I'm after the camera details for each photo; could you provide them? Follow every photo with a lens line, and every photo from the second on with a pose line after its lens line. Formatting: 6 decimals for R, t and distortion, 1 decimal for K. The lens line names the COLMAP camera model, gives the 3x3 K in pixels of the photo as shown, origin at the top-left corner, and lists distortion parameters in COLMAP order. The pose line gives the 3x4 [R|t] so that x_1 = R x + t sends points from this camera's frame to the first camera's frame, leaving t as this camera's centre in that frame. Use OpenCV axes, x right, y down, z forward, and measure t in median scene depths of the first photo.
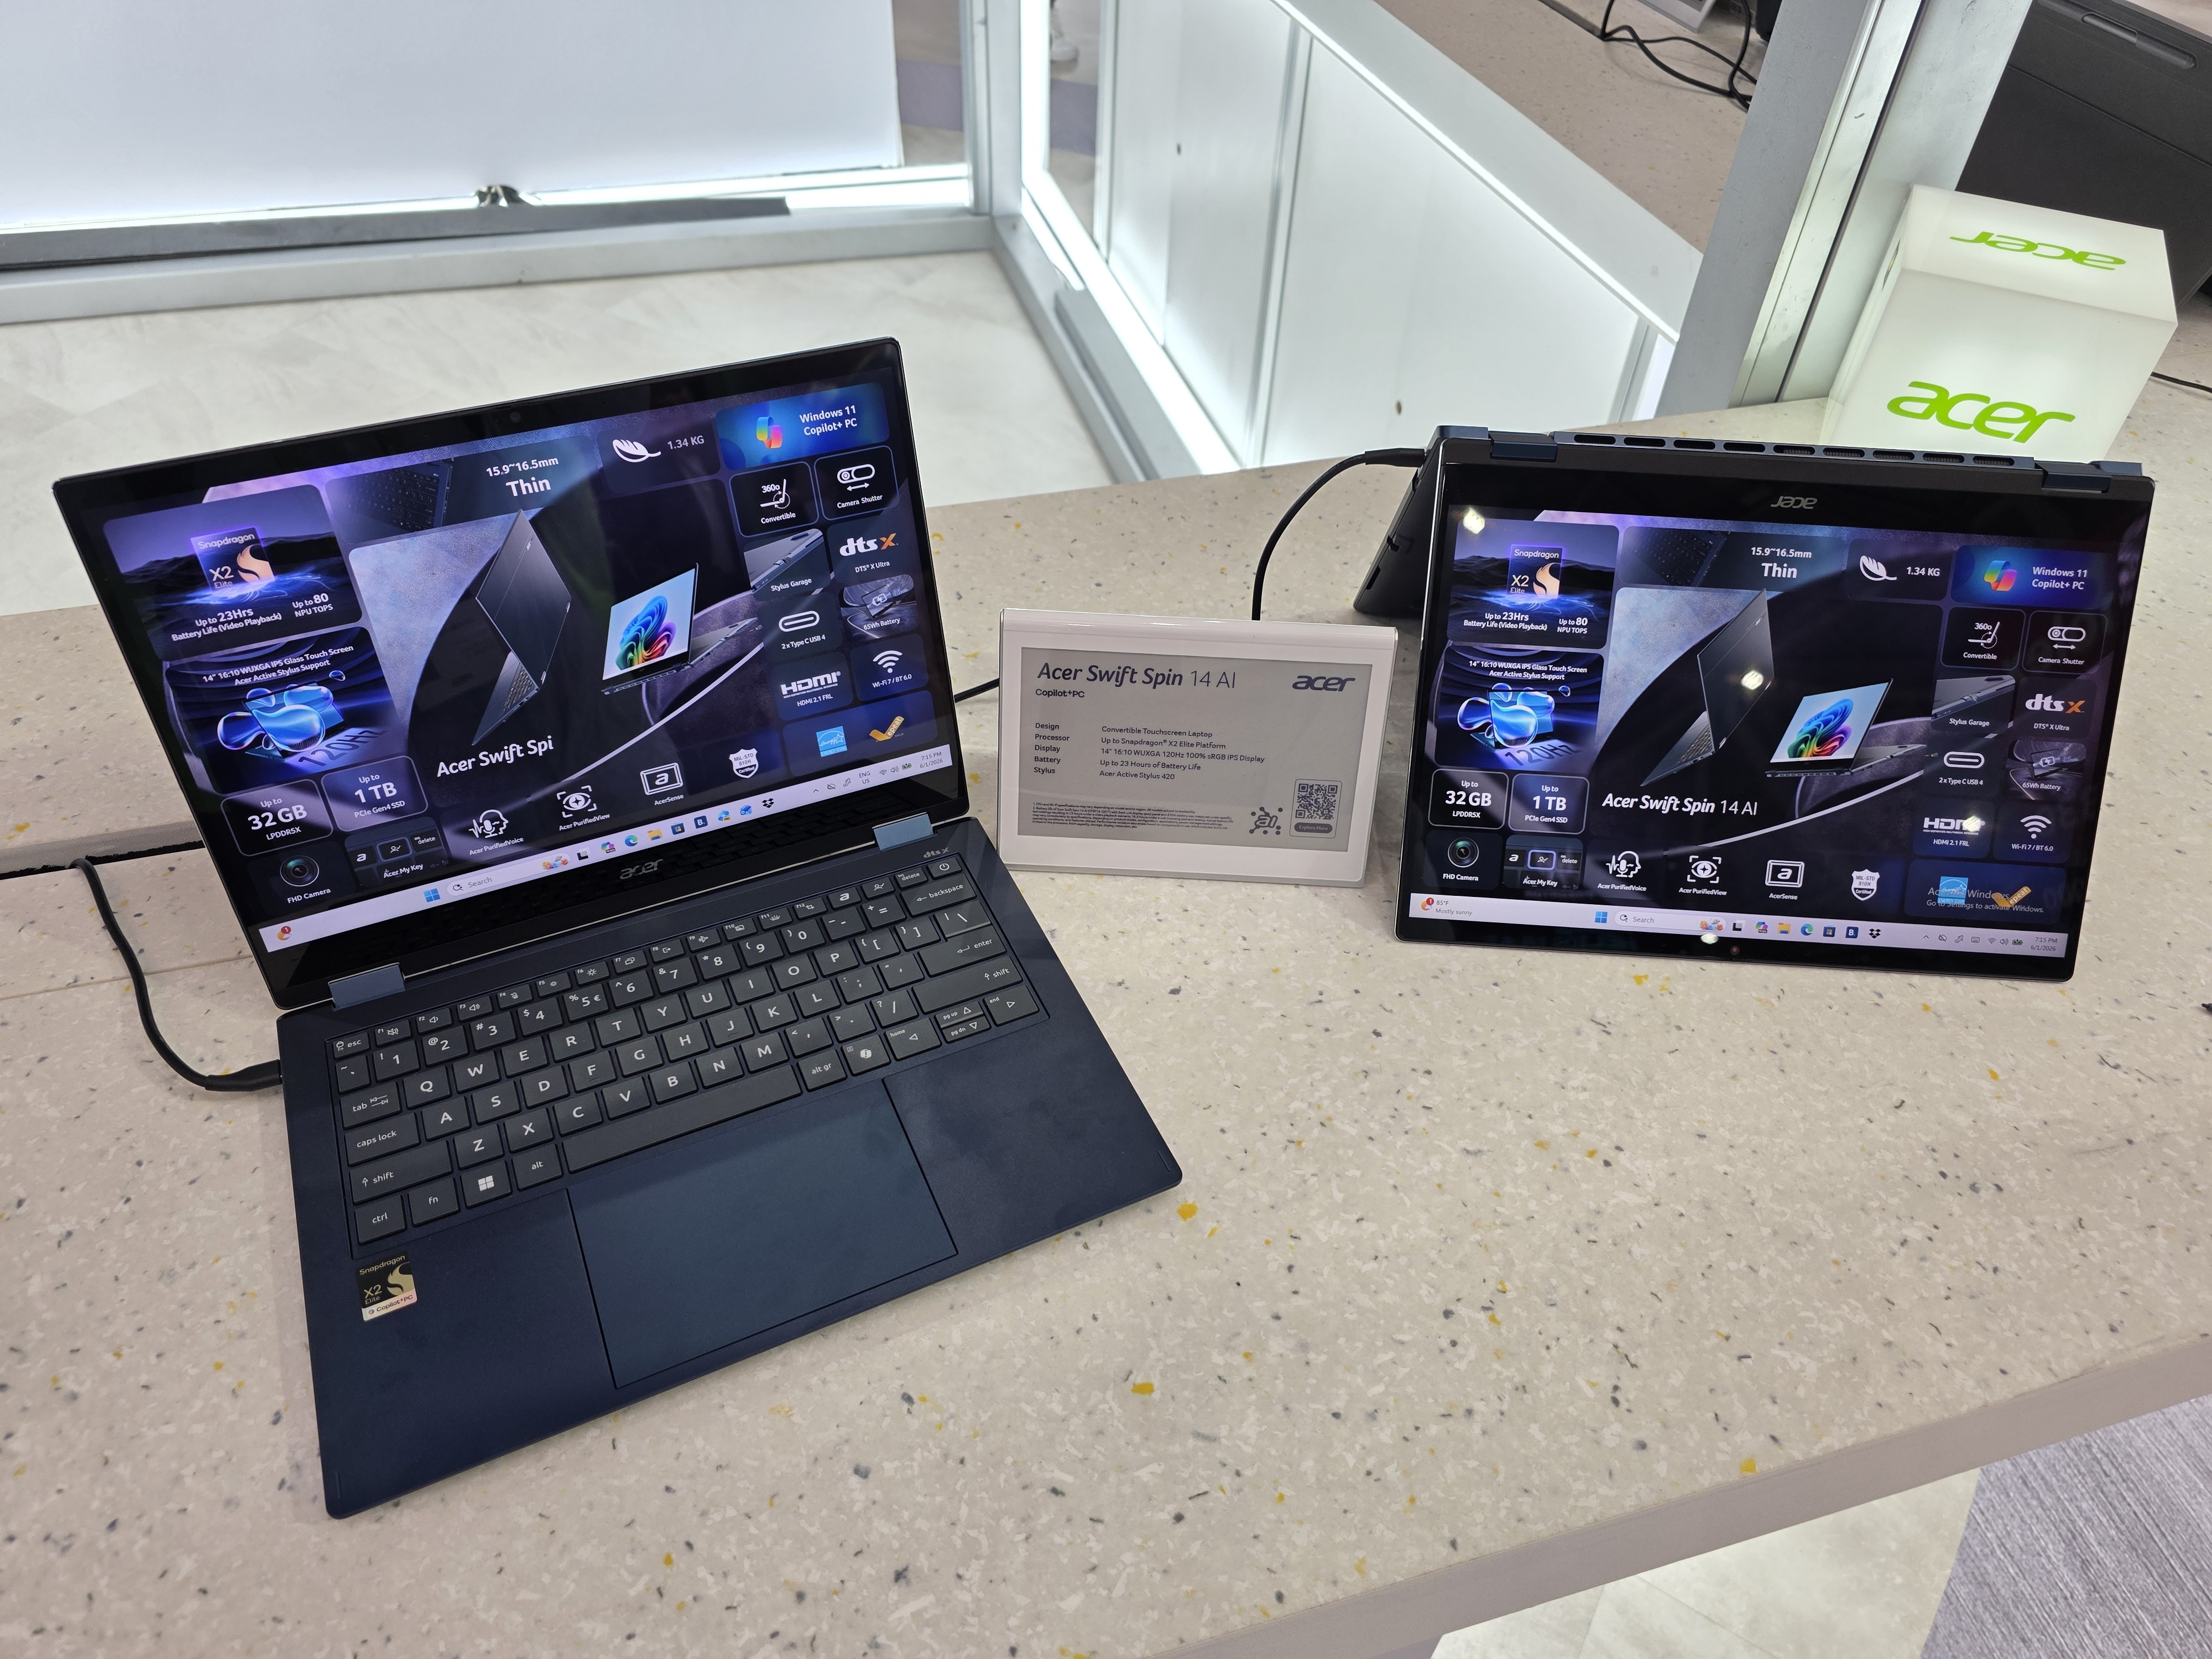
lens RADIAL K [[1516.4, 0, 1106.0], [0, 1516.4, 829.5], [0, 0, 1]] dist [-0.006222, -0.001737]
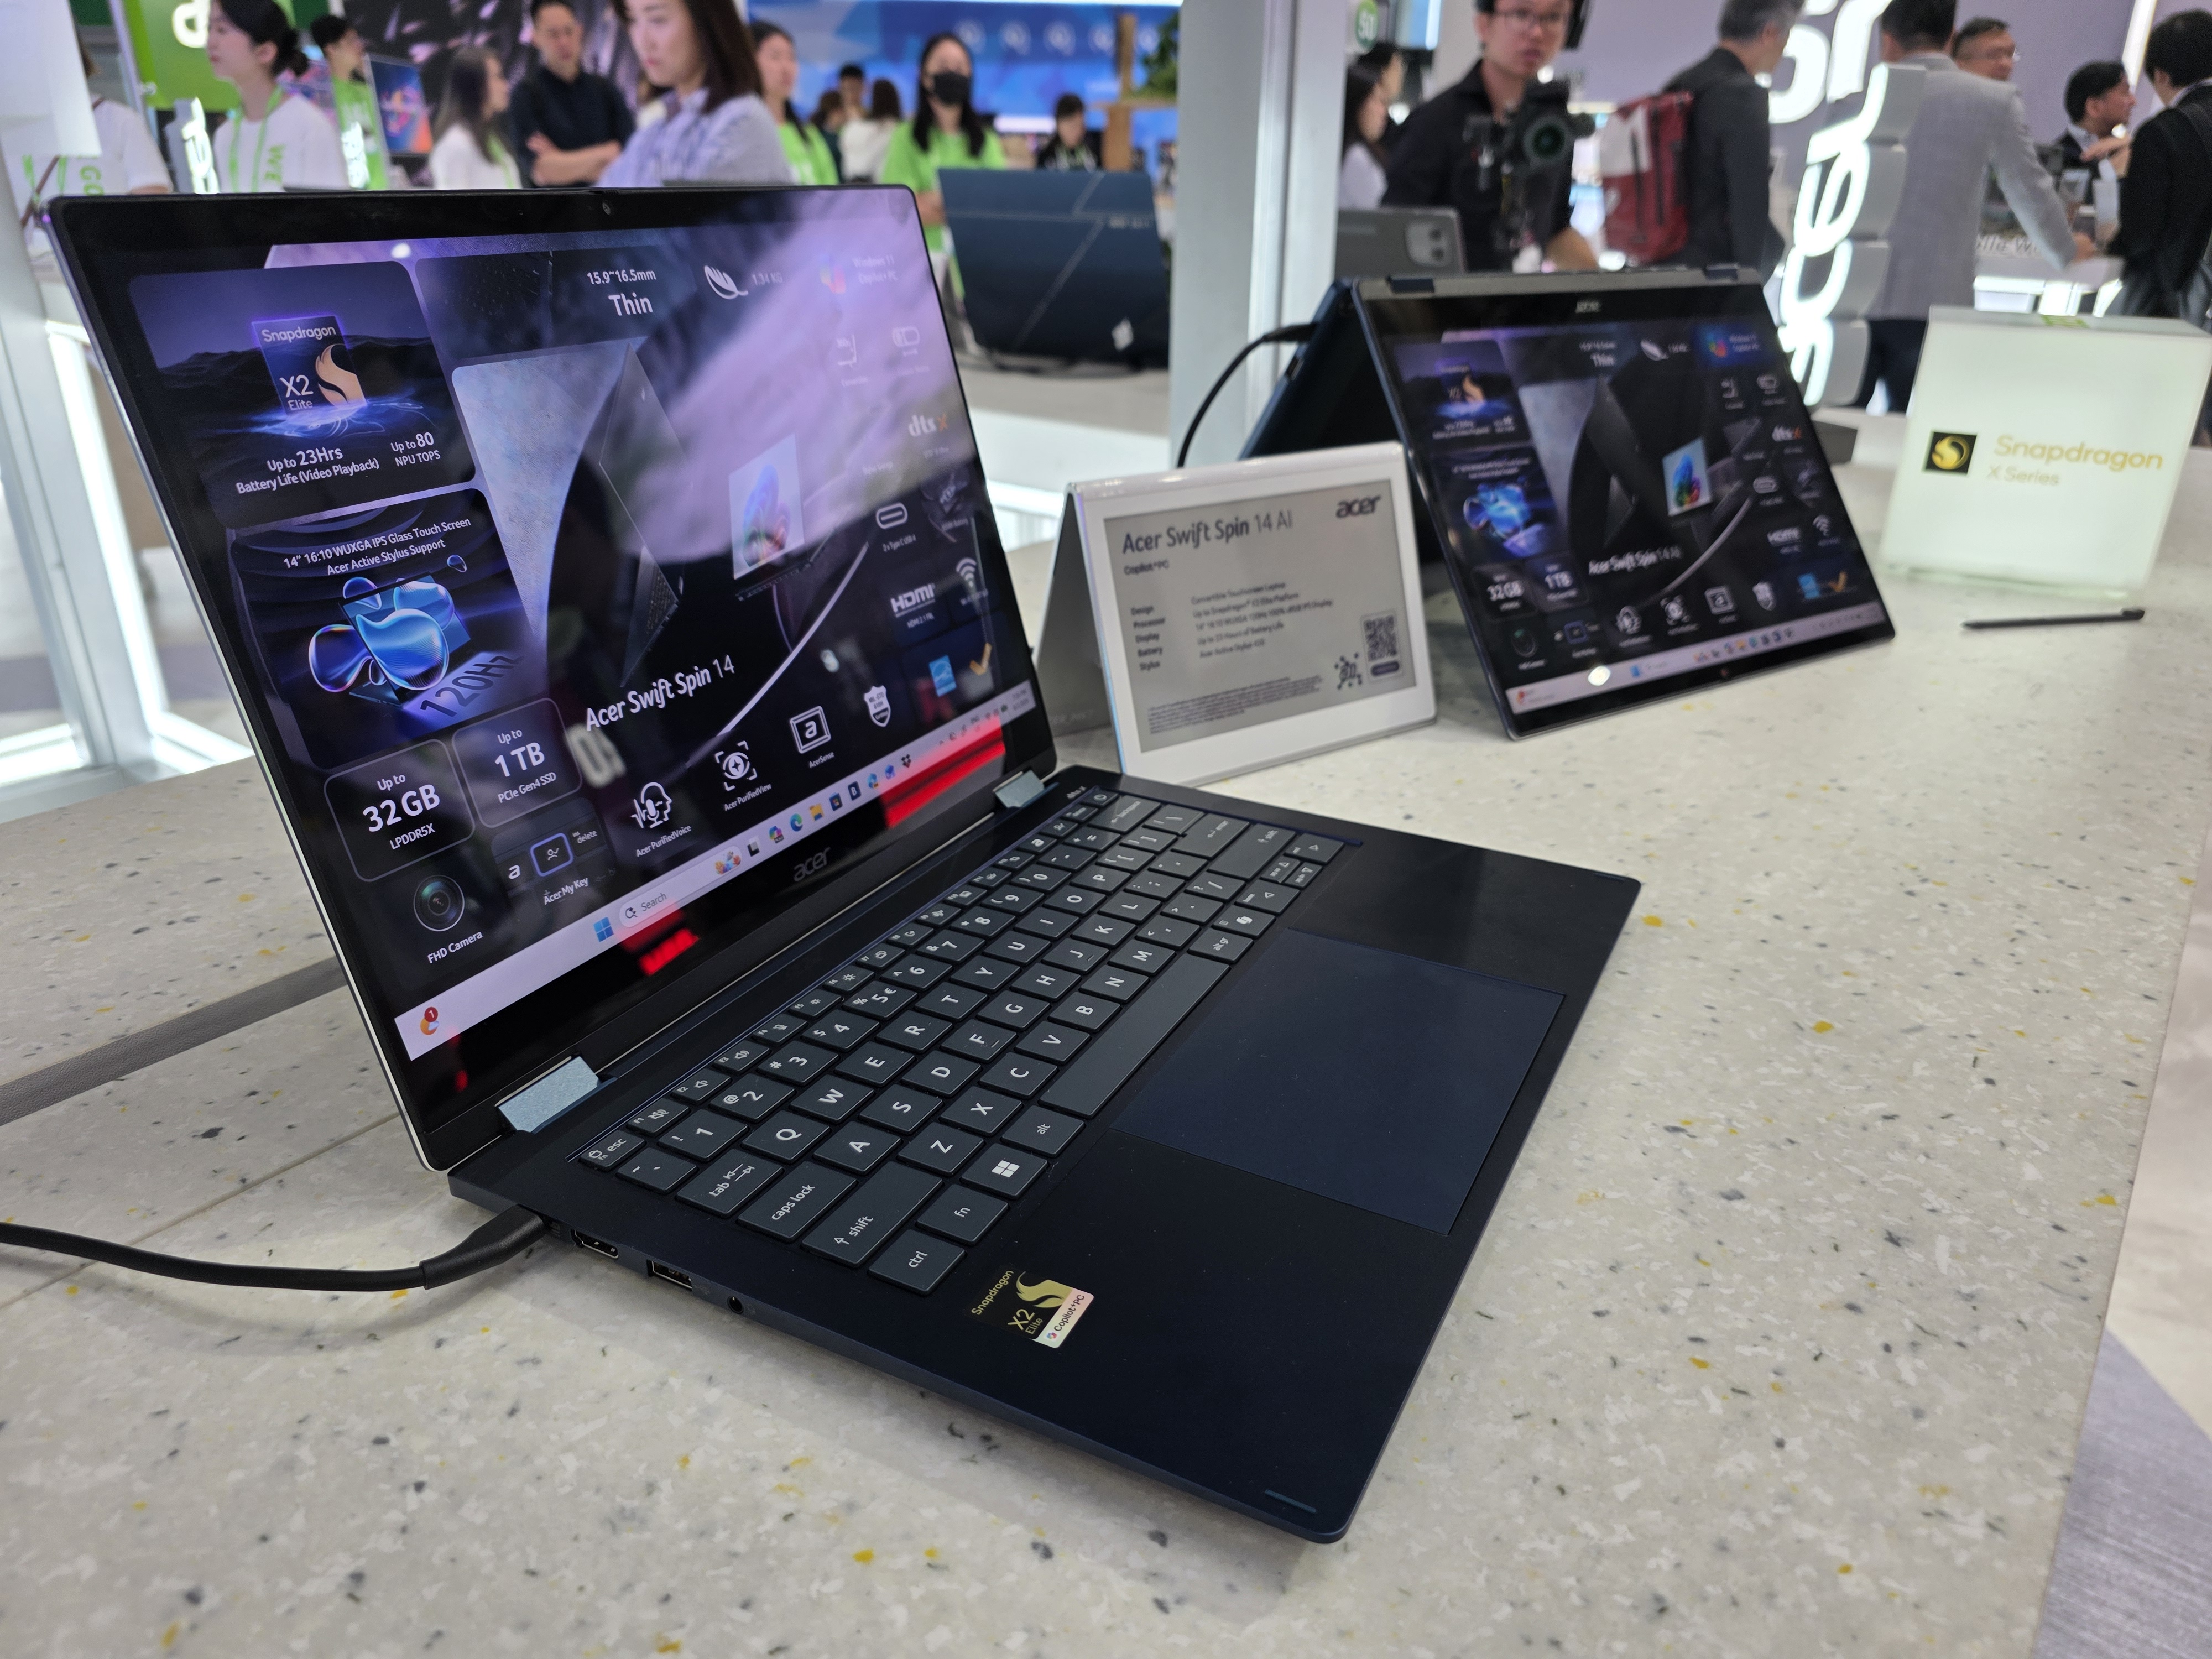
lens RADIAL K [[1544.5, 0, 1120.6], [0, 1544.5, 832.9], [0, 0, 1]] dist [-0.020250, -0.002982]
pose [[0.795598, -0.267951, 0.543348, -0.657431], [0.428180, 0.883188, -0.191421, 0.242355], [-0.428586, 0.384945, 0.817393, 0.378773]]
